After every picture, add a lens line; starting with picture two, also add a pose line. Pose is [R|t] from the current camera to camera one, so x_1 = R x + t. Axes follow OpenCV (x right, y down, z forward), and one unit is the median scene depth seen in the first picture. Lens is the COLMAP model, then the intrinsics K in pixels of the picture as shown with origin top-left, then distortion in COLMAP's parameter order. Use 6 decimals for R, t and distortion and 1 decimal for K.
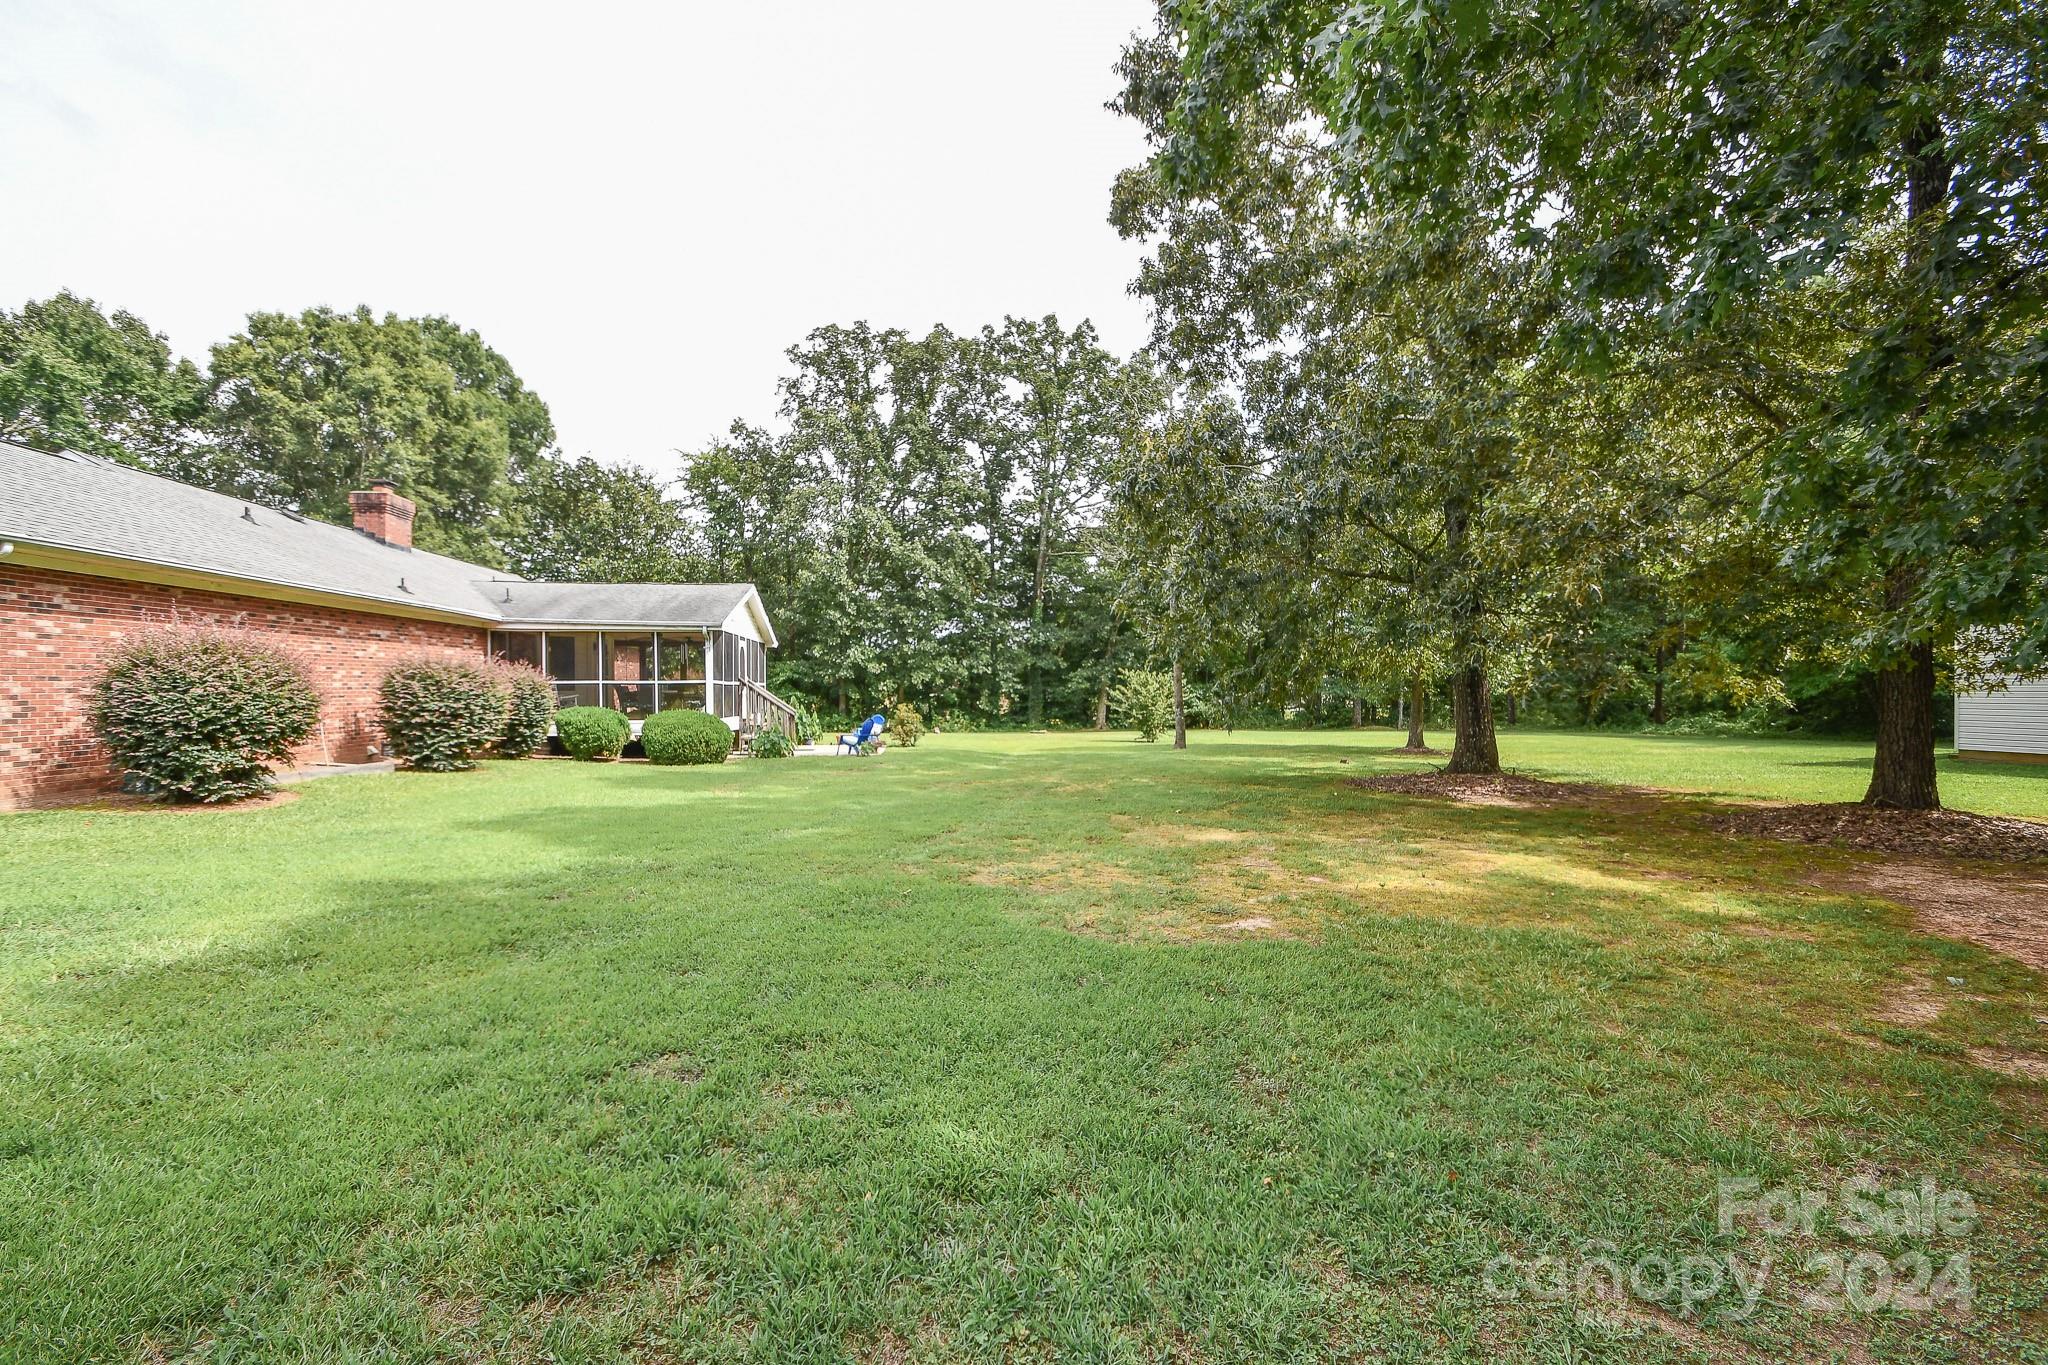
lens RADIAL K [[945.9, 0, 1022.2], [0, 945.9, 690.5], [0, 0, 1]] dist [-0.002055, -0.000573]
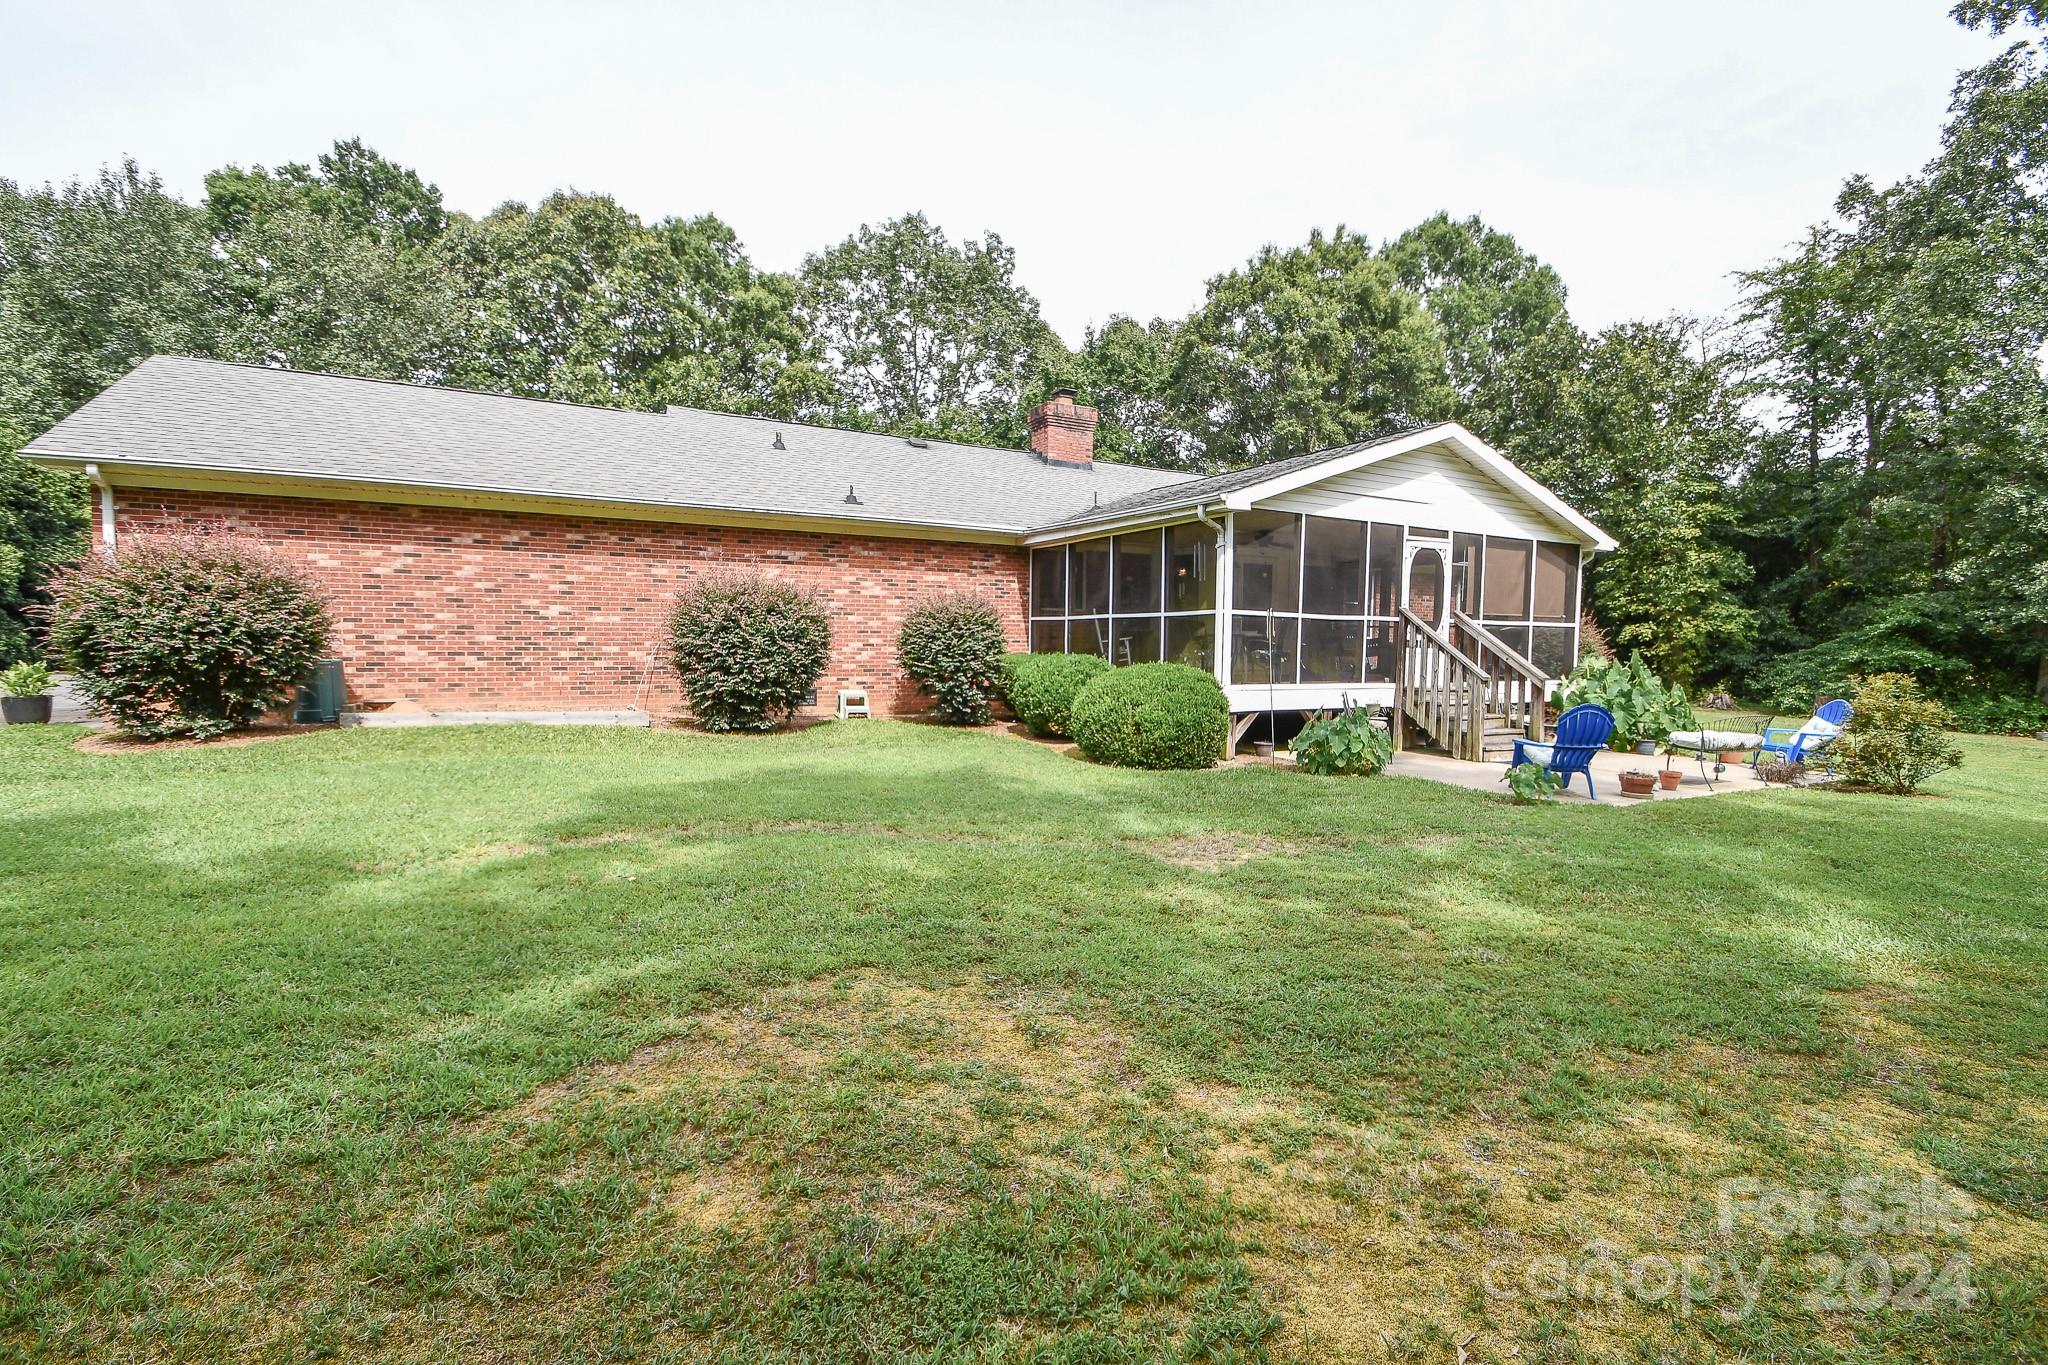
lens RADIAL K [[945.9, 0, 1022.2], [0, 945.9, 690.5], [0, 0, 1]] dist [-0.002055, -0.000573]
pose [[0.383756, 0.037849, -0.922659, 0.112645], [-0.009478, 0.999268, 0.037050, 0.018444], [0.923386, -0.005473, 0.383834, 0.721107]]
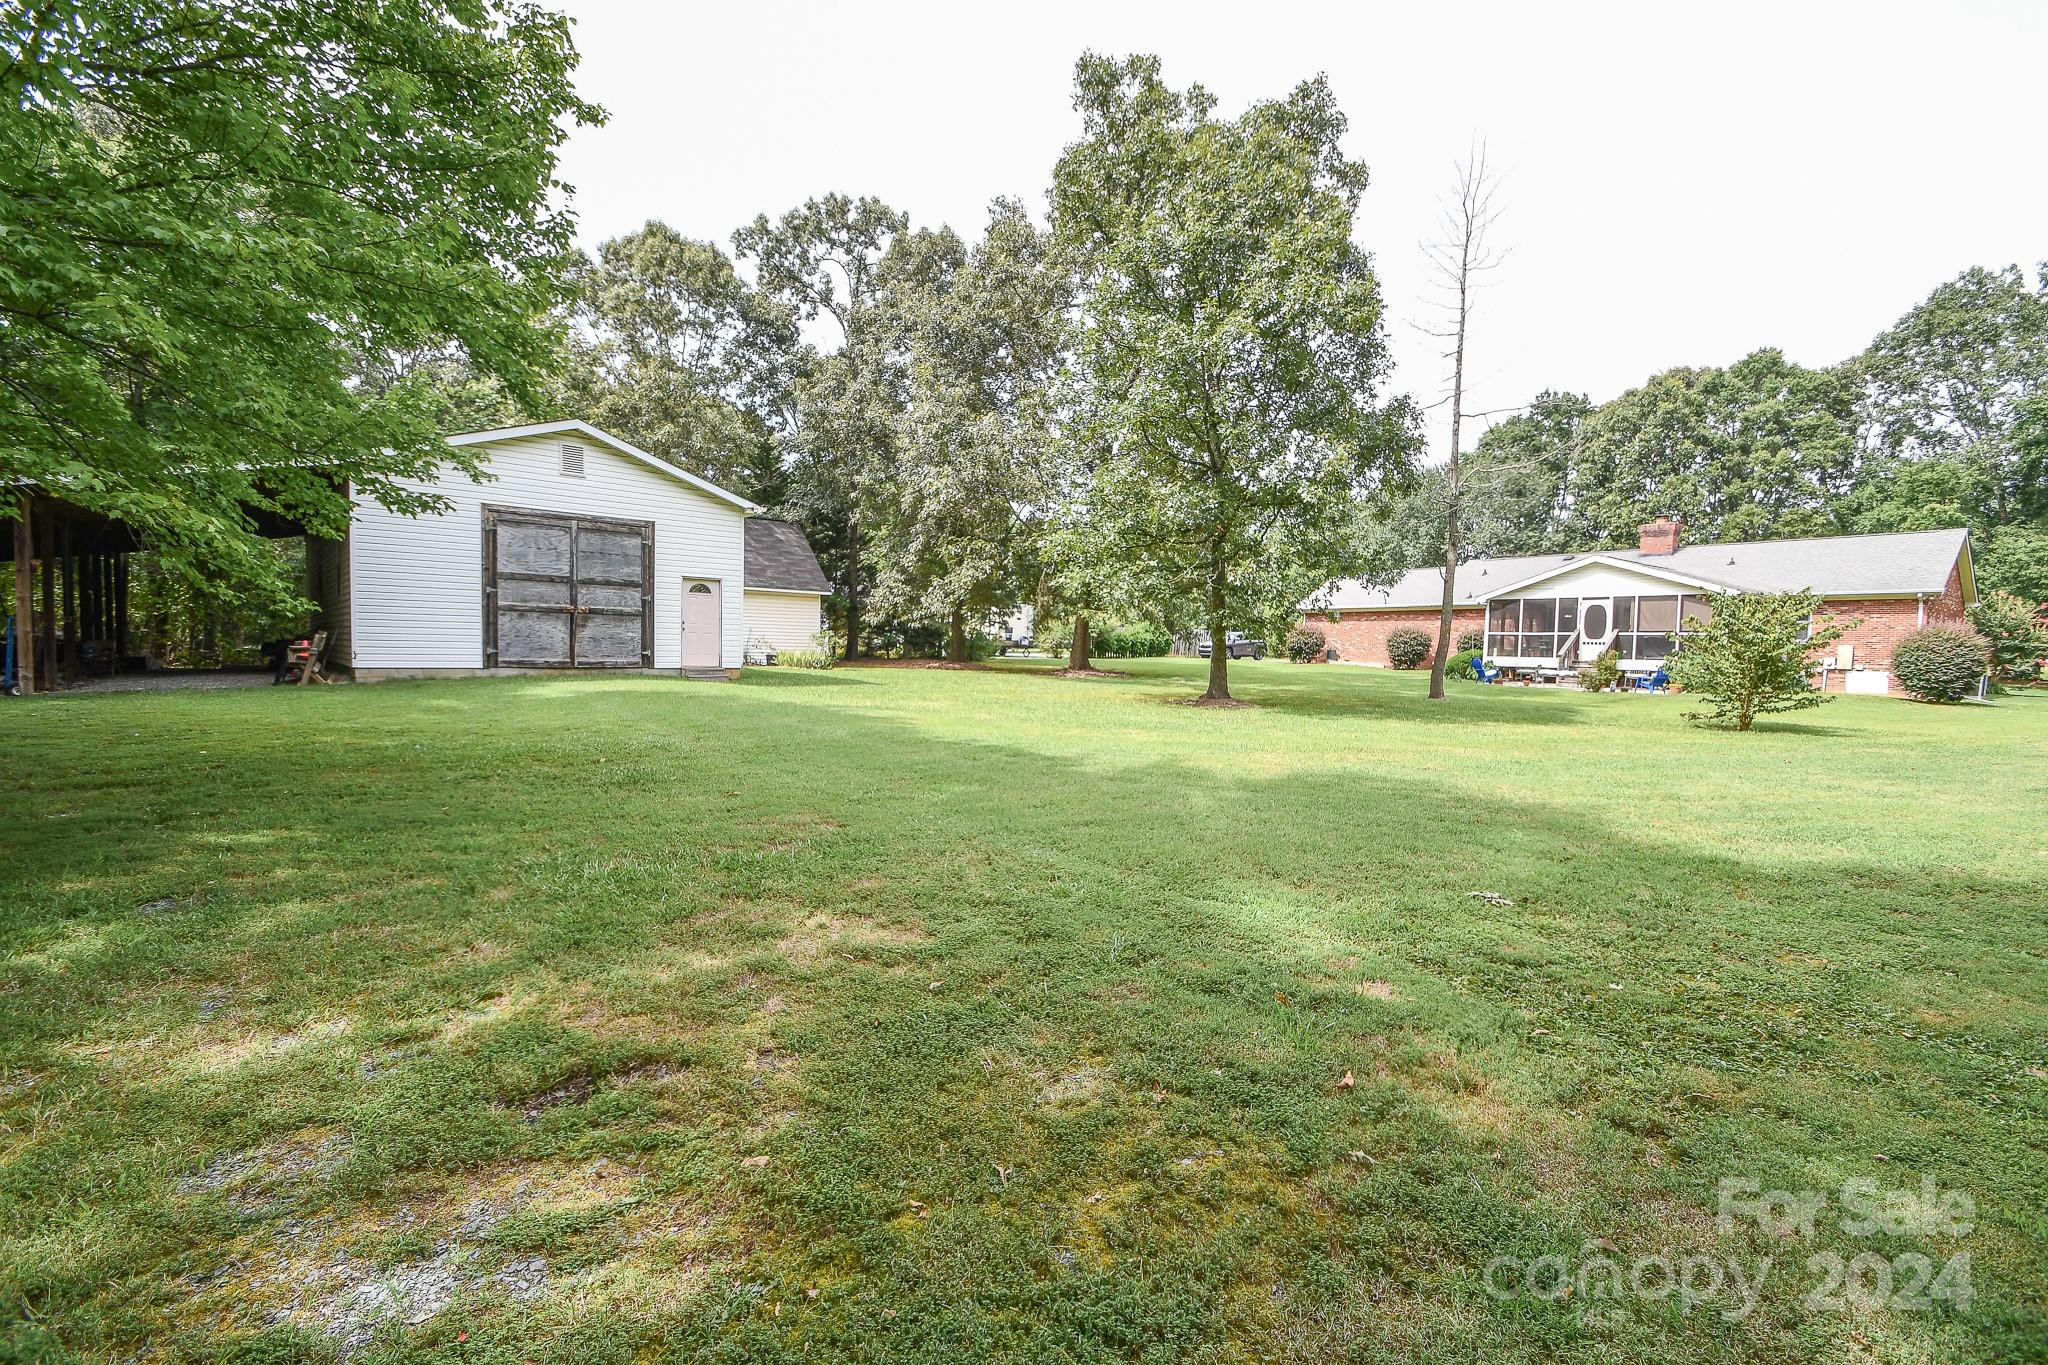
lens RADIAL K [[945.9, 0, 1022.2], [0, 945.9, 690.5], [0, 0, 1]] dist [-0.002055, -0.000573]
pose [[-0.848409, 0.001550, -0.529339, 1.237727], [-0.027462, 0.998520, 0.046939, 0.036784], [0.528628, 0.054360, -0.847111, 2.026025]]
